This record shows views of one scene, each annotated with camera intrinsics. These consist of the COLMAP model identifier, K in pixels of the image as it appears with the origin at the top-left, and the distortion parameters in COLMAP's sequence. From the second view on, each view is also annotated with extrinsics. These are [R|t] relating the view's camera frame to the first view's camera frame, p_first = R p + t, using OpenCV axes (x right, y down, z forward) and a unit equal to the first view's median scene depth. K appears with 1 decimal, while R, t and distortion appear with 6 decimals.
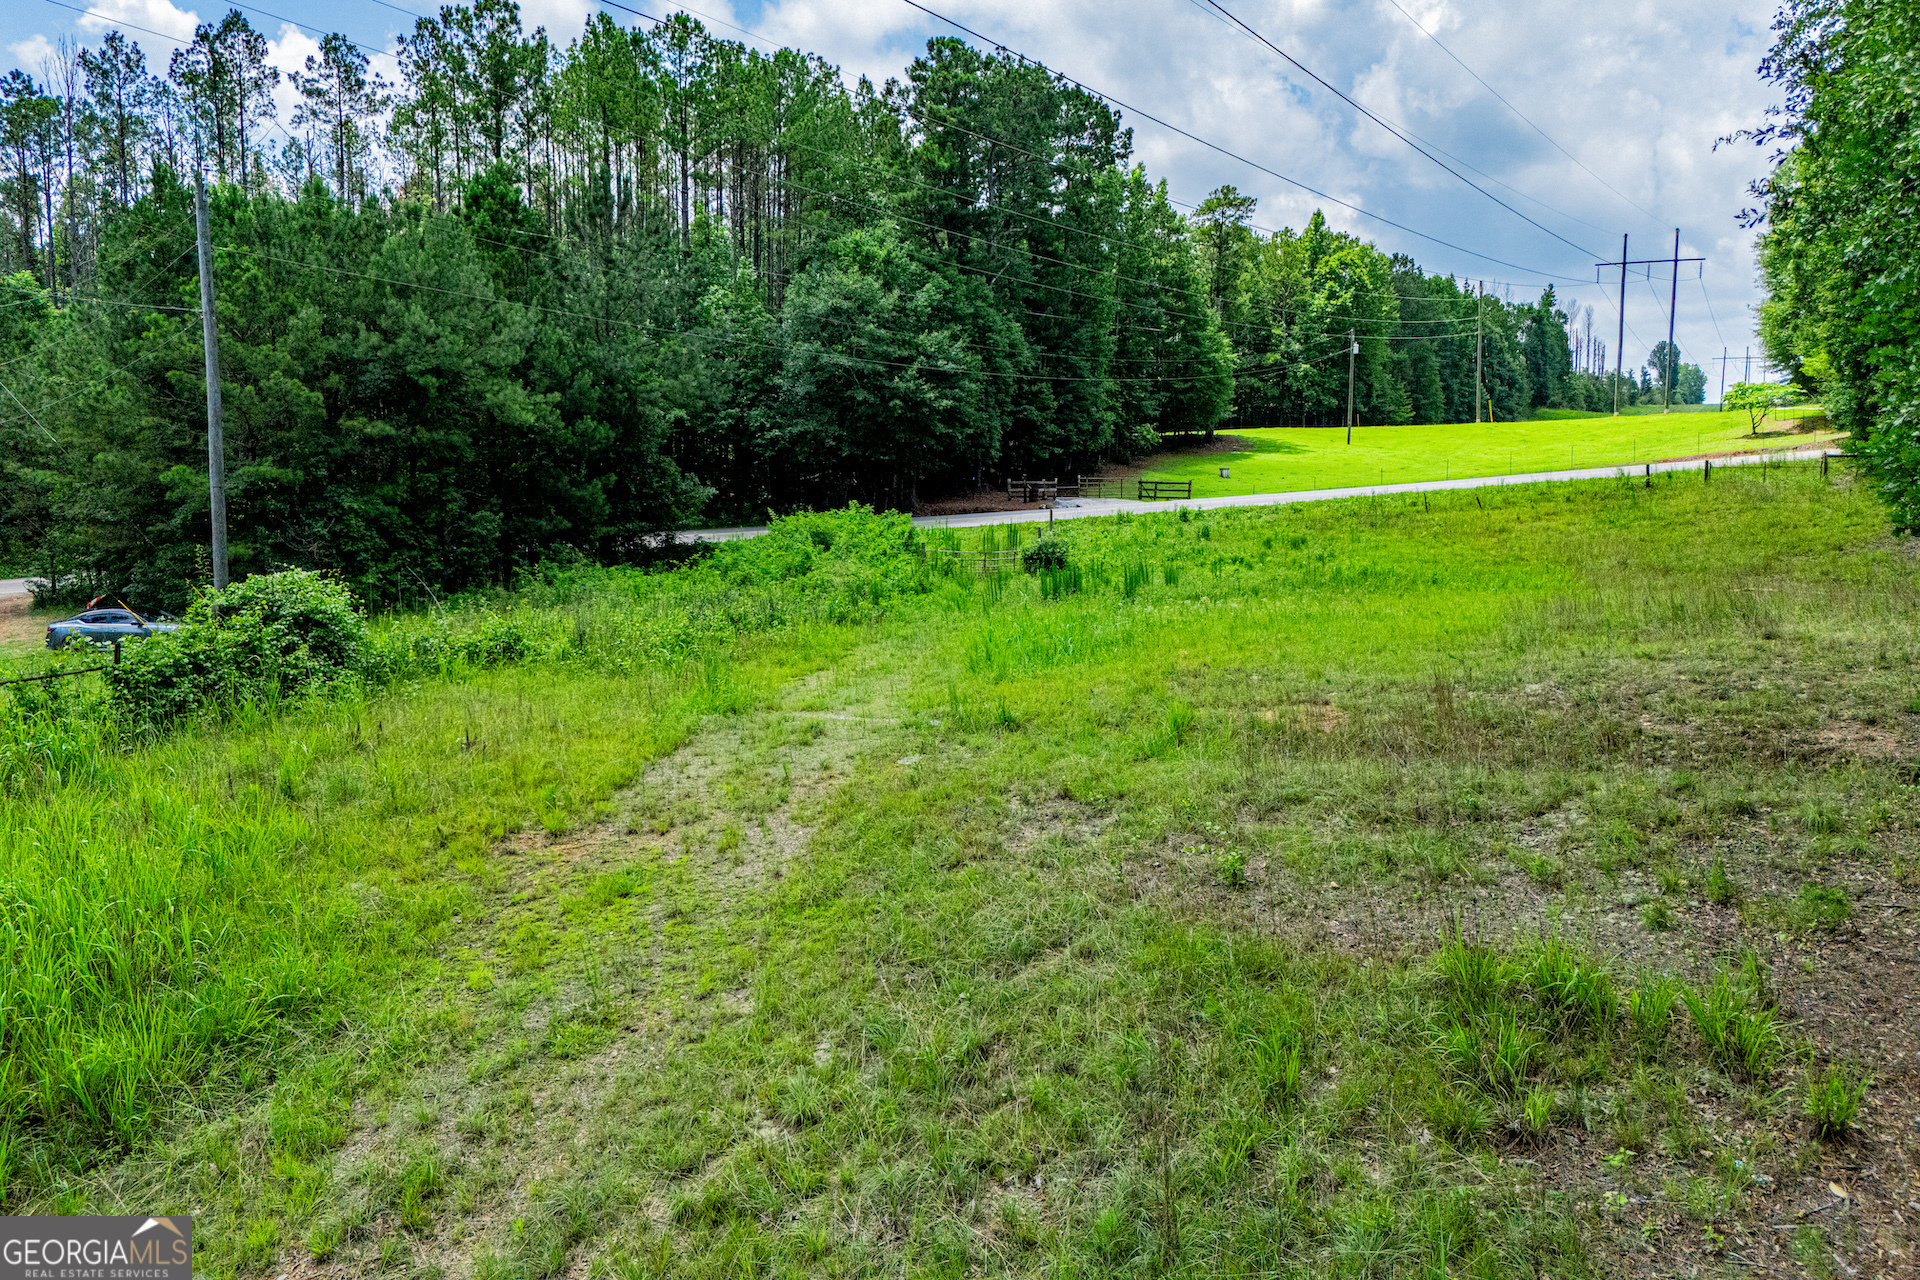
lens RADIAL K [[1426.3, 0, 961.7], [0, 1426.3, 643.4], [0, 0, 1]] dist [0.062542, -0.055922]
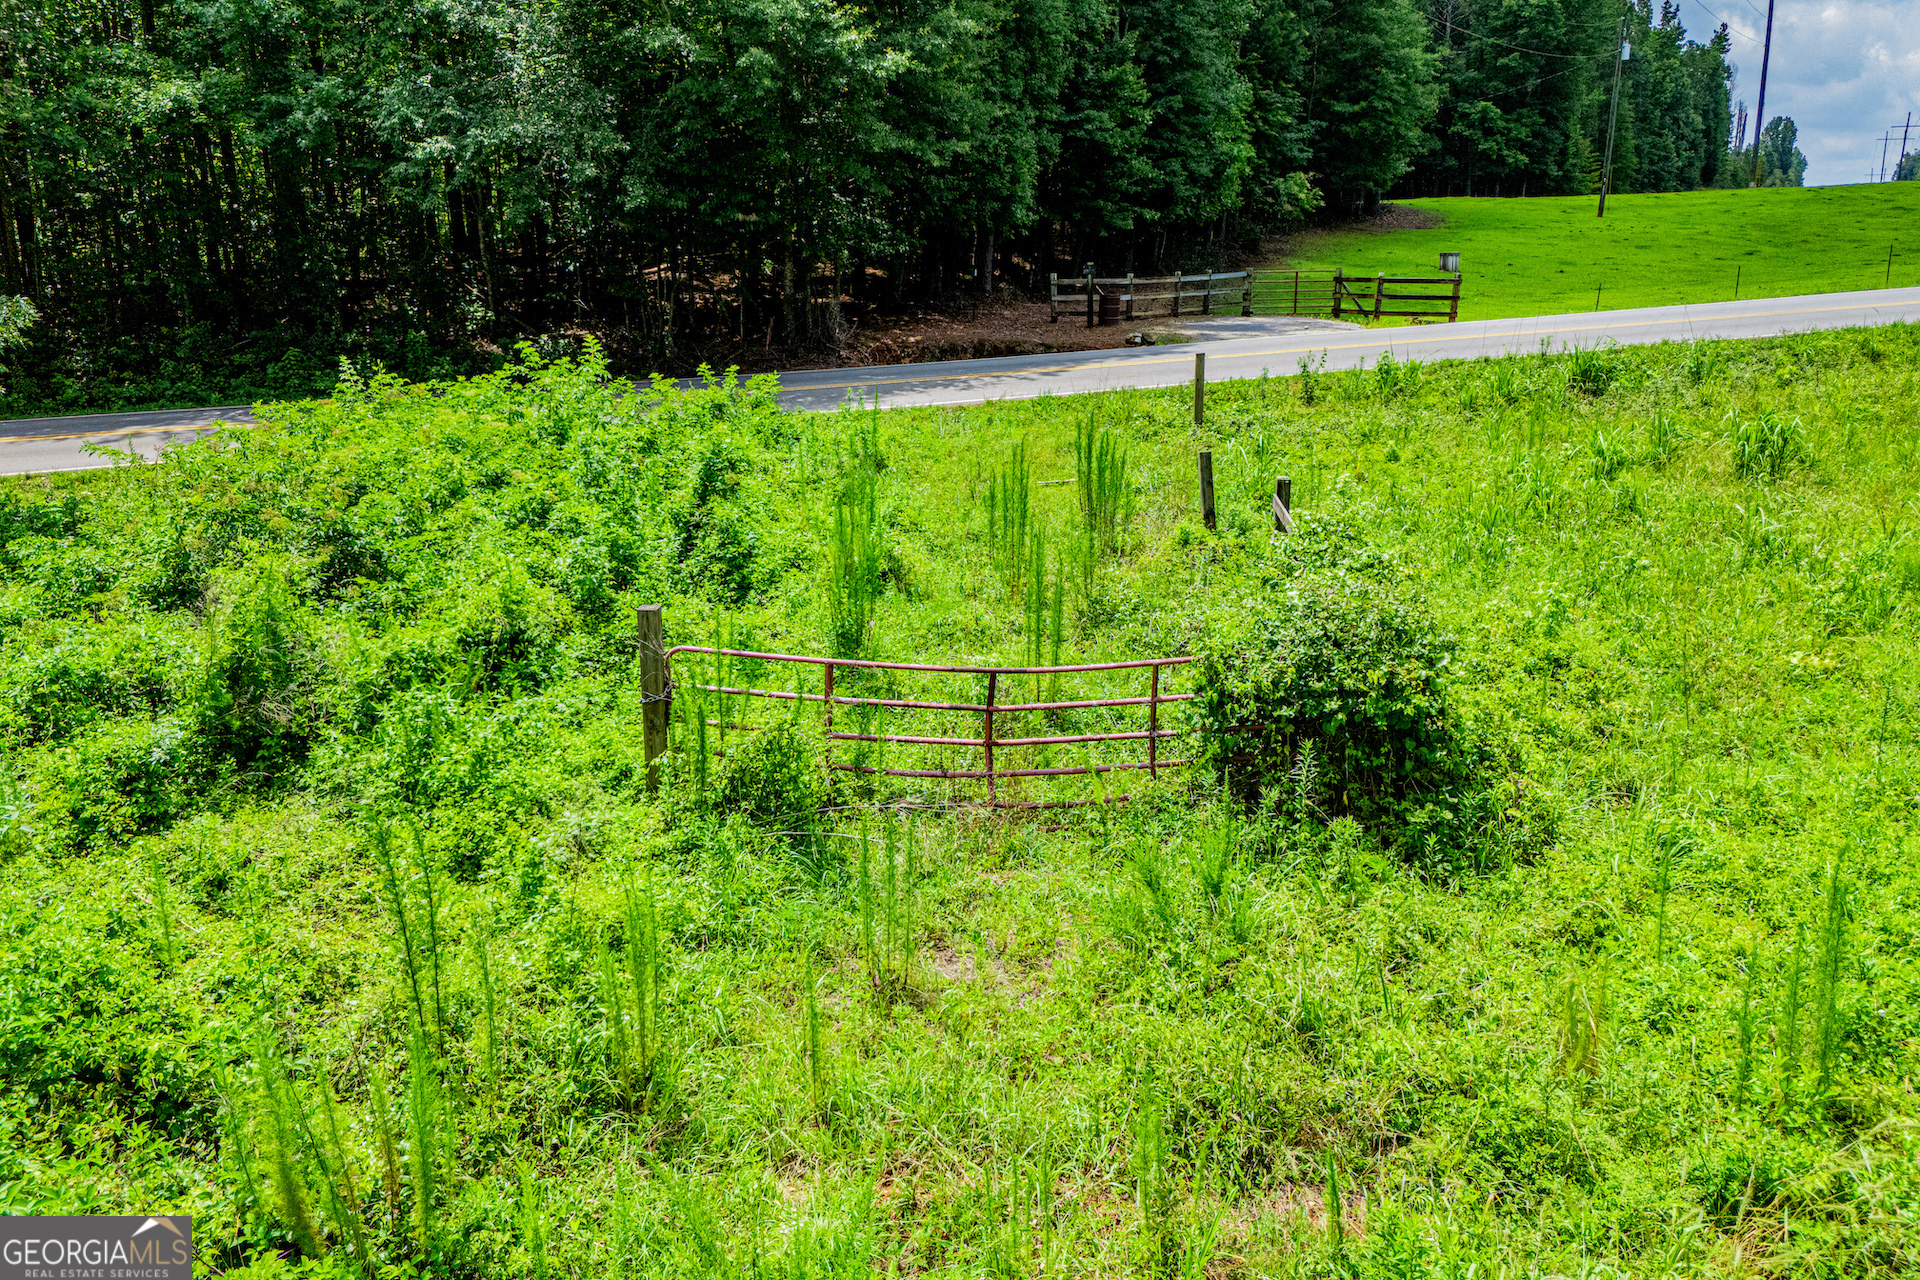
lens RADIAL K [[1426.3, 0, 956.5], [0, 1426.3, 631.0], [0, 0, 1]] dist [0.062542, -0.055922]
pose [[0.999831, 0.000764, -0.018388, 0.010673], [0.001511, 0.992357, 0.123393, -0.058472], [0.018342, -0.123400, 0.992187, 0.531695]]
